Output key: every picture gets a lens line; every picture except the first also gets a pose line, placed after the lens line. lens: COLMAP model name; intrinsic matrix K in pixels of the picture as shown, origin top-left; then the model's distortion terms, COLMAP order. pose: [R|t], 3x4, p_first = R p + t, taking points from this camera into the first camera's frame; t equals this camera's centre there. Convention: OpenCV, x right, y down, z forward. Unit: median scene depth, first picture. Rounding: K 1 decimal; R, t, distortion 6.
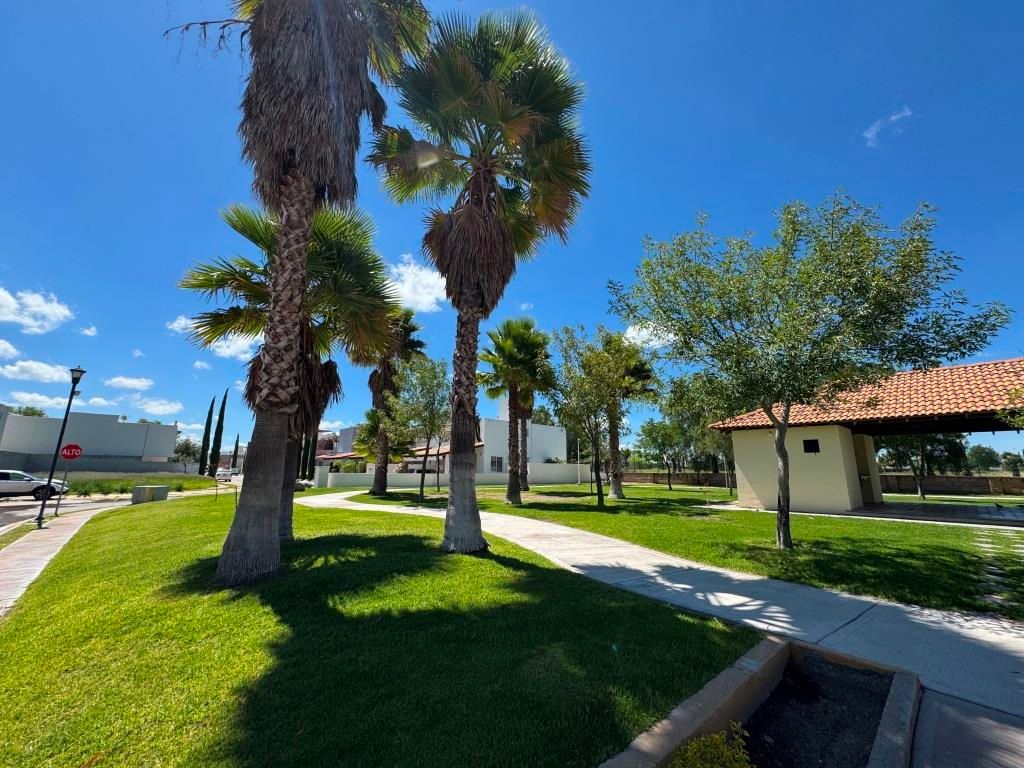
lens RADIAL K [[408.7, 0, 513.9], [0, 408.7, 382.2], [0, 0, 1]] dist [-0.000518, -0.000193]
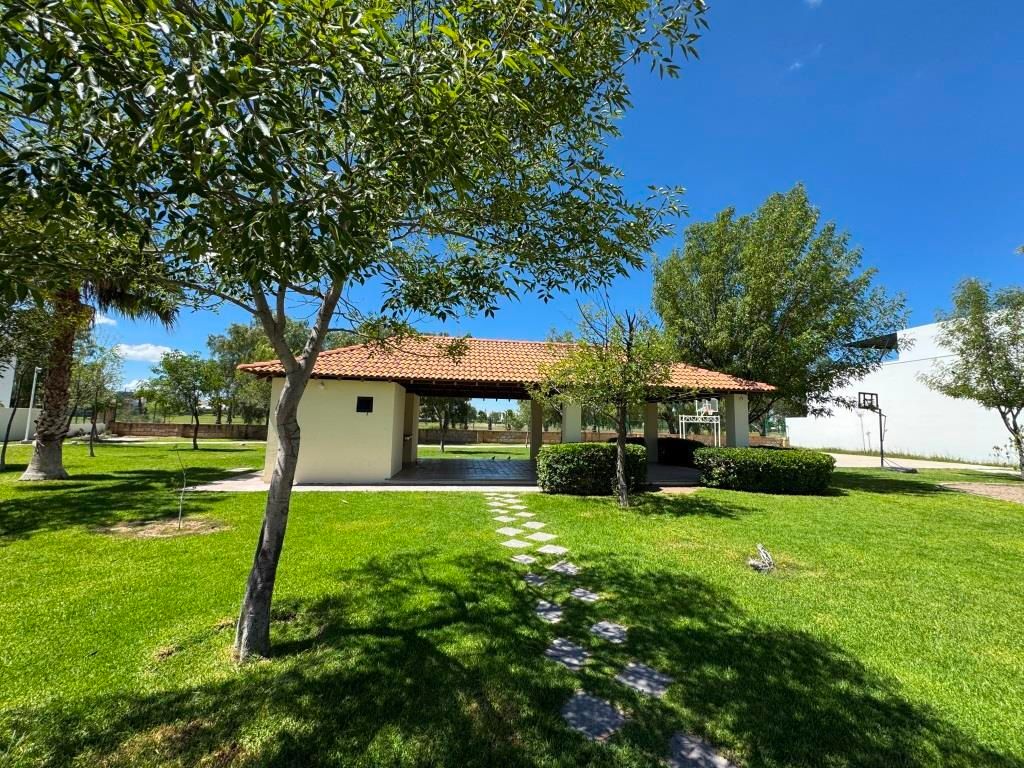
lens RADIAL K [[408.7, 0, 513.9], [0, 408.7, 382.2], [0, 0, 1]] dist [-0.000518, -0.000193]
pose [[0.574554, 0.084985, 0.814042, 0.222073], [-0.188696, 0.981555, 0.030710, 0.029182], [-0.796418, -0.171251, 0.579993, 0.284726]]
